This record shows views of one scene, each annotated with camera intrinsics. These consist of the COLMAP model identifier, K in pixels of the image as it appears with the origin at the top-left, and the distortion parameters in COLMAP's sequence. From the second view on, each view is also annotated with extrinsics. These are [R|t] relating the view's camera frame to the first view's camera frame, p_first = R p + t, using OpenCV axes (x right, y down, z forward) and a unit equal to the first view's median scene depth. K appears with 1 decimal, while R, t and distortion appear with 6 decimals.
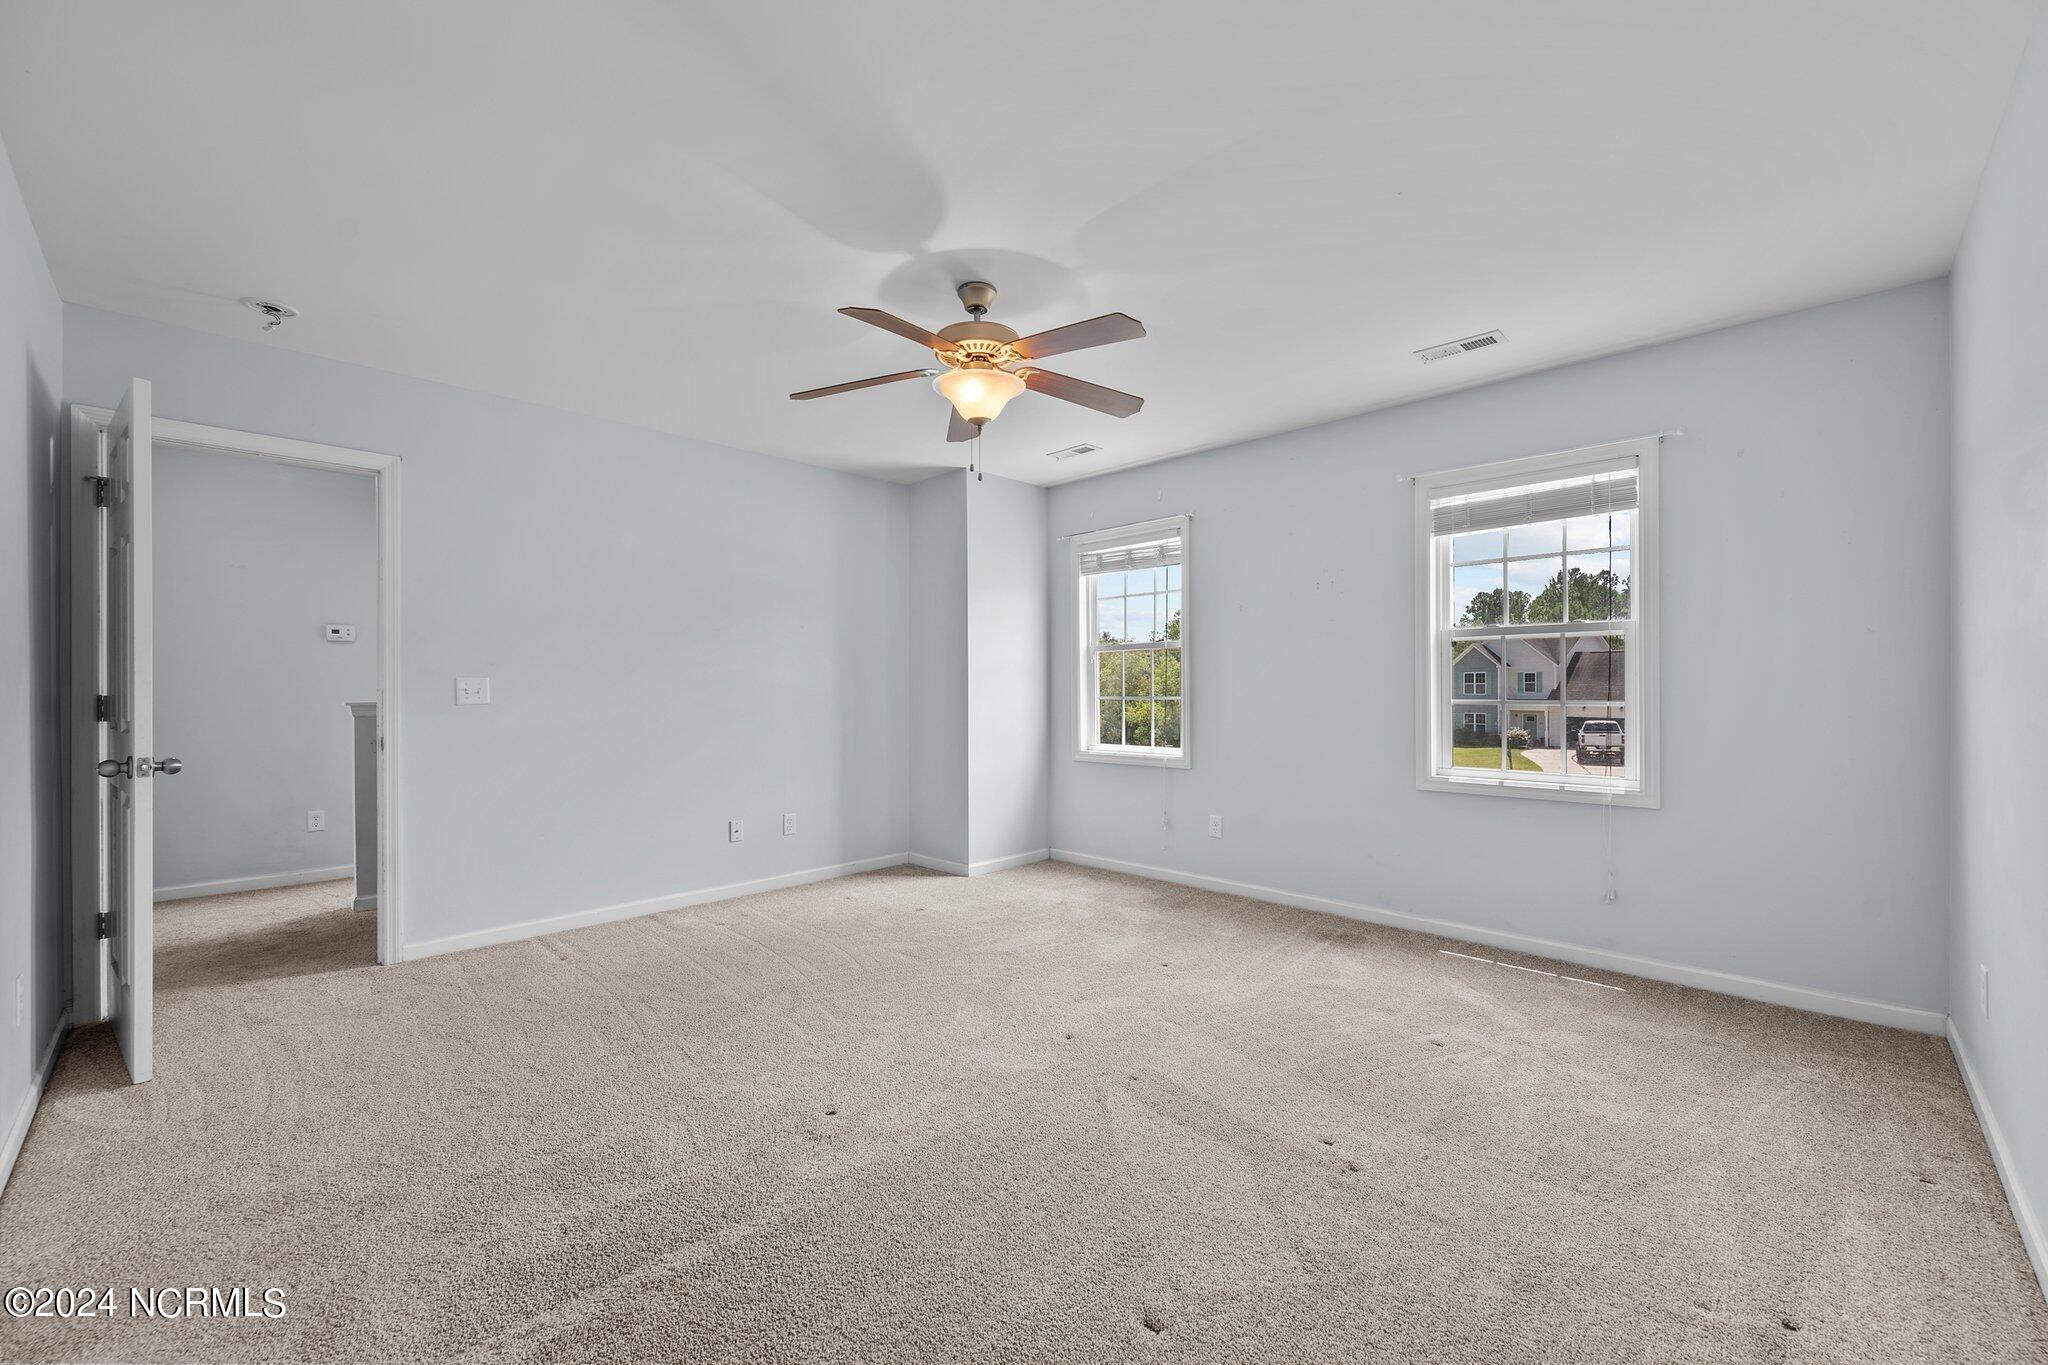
lens RADIAL K [[810.5, 0, 1033.1], [0, 810.5, 680.2], [0, 0, 1]] dist [-0.008110, 0.005800]
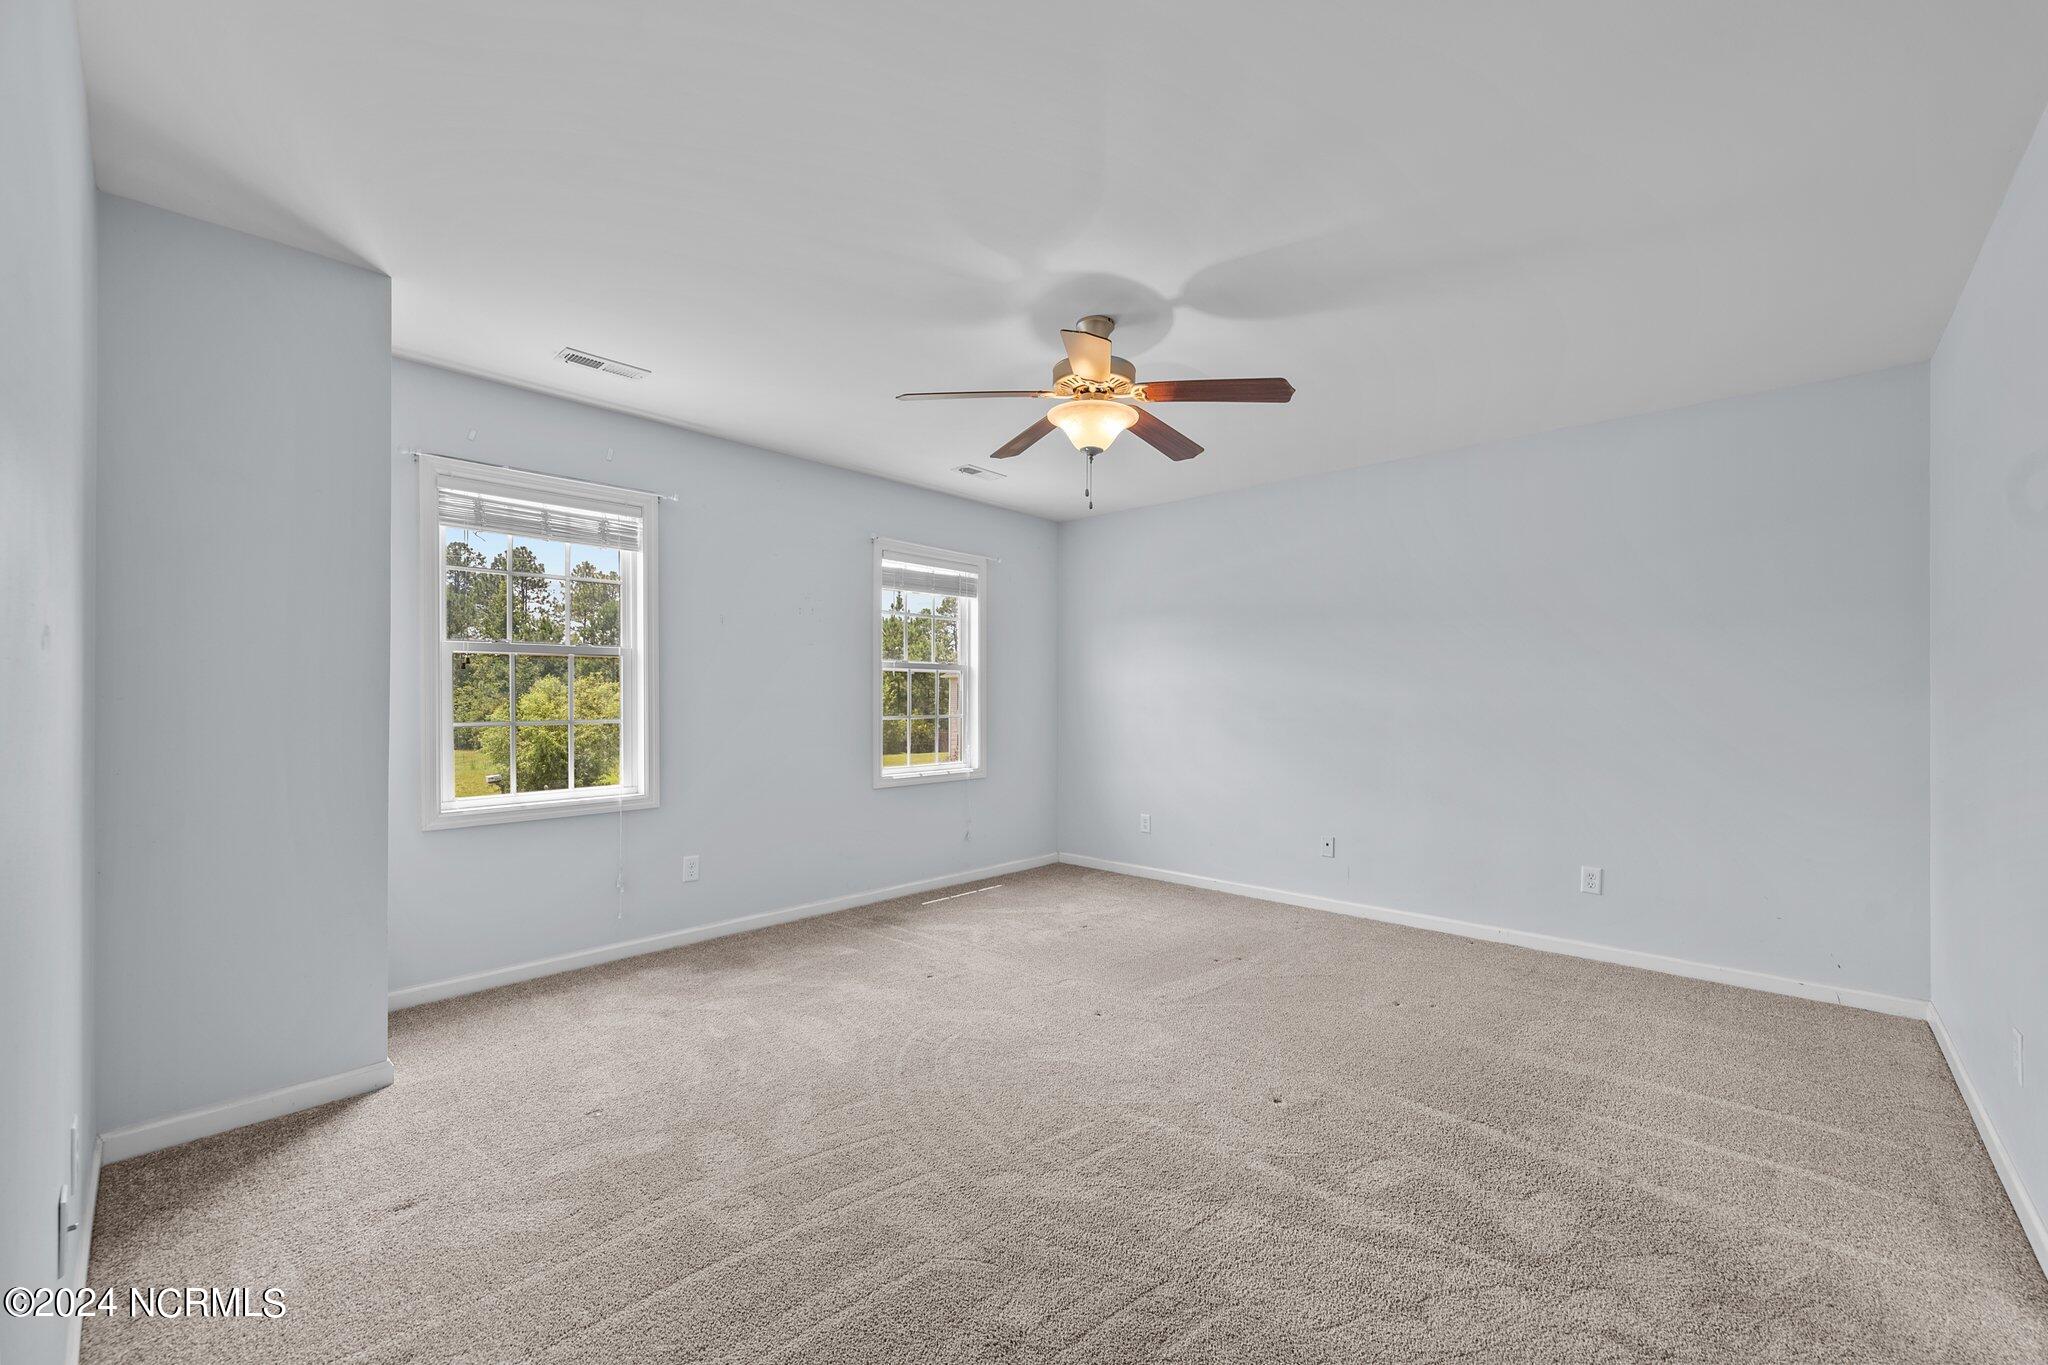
lens RADIAL K [[799.6, 0, 1046.4], [0, 799.6, 693.4], [0, 0, 1]] dist [0.000377, 0.000238]
pose [[-0.030456, 0.009262, 0.999493, -0.703794], [-0.009995, 0.999904, -0.009570, -0.002097], [-0.999486, -0.010281, -0.030360, 0.715689]]
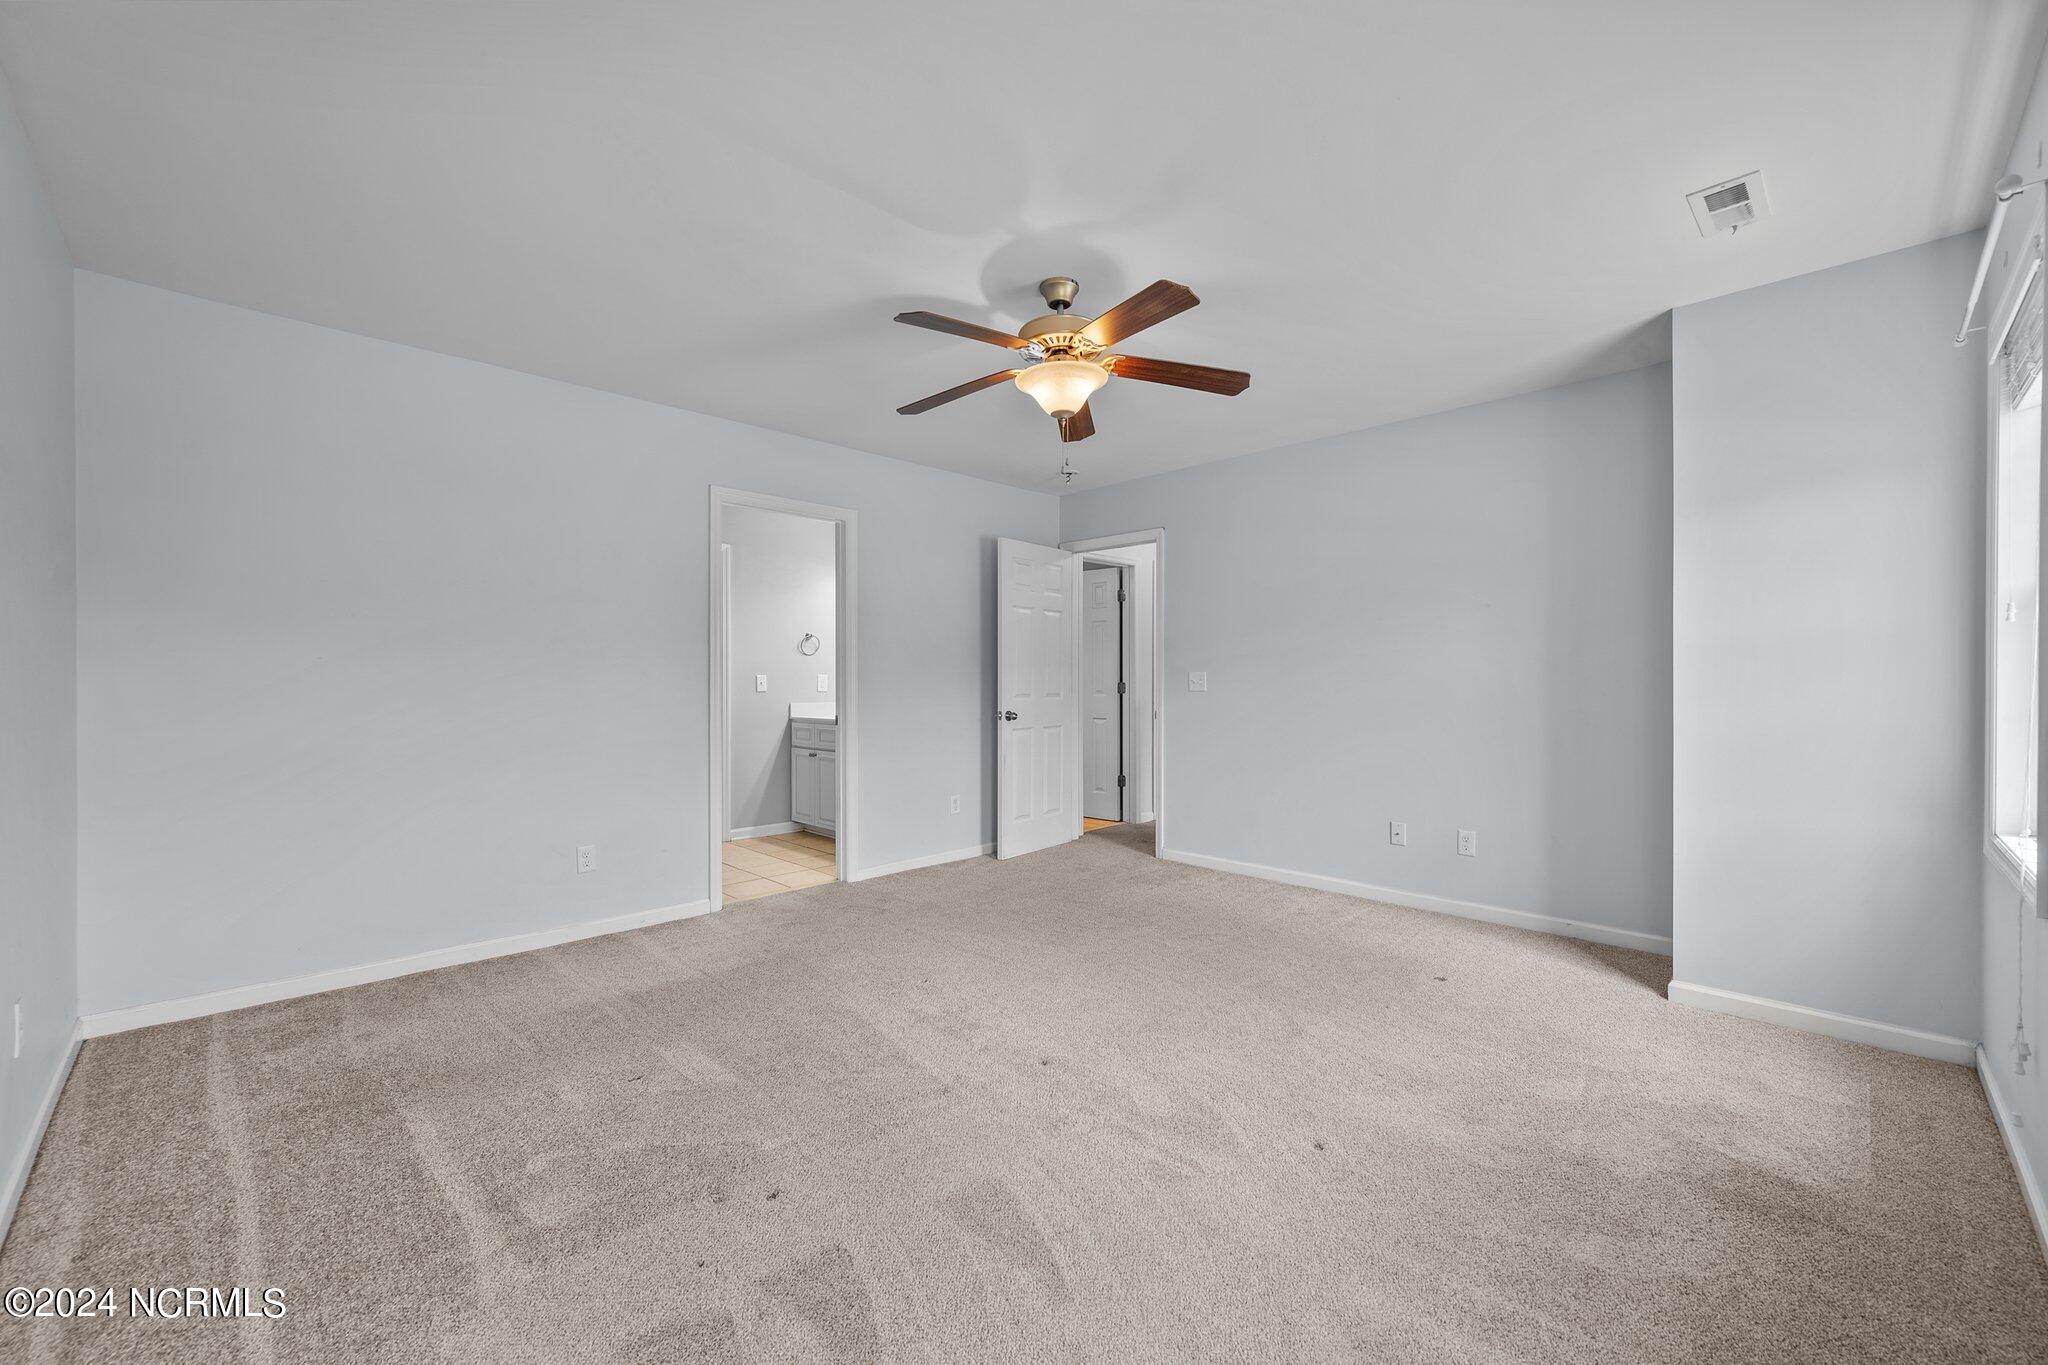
lens RADIAL K [[810.5, 0, 1033.1], [0, 810.5, 680.2], [0, 0, 1]] dist [-0.008110, 0.005800]
pose [[-0.017921, 0.004141, -0.999831, 0.618306], [0.008819, 0.999953, 0.003983, 0.002589], [0.999801, -0.008747, -0.017957, 0.649379]]
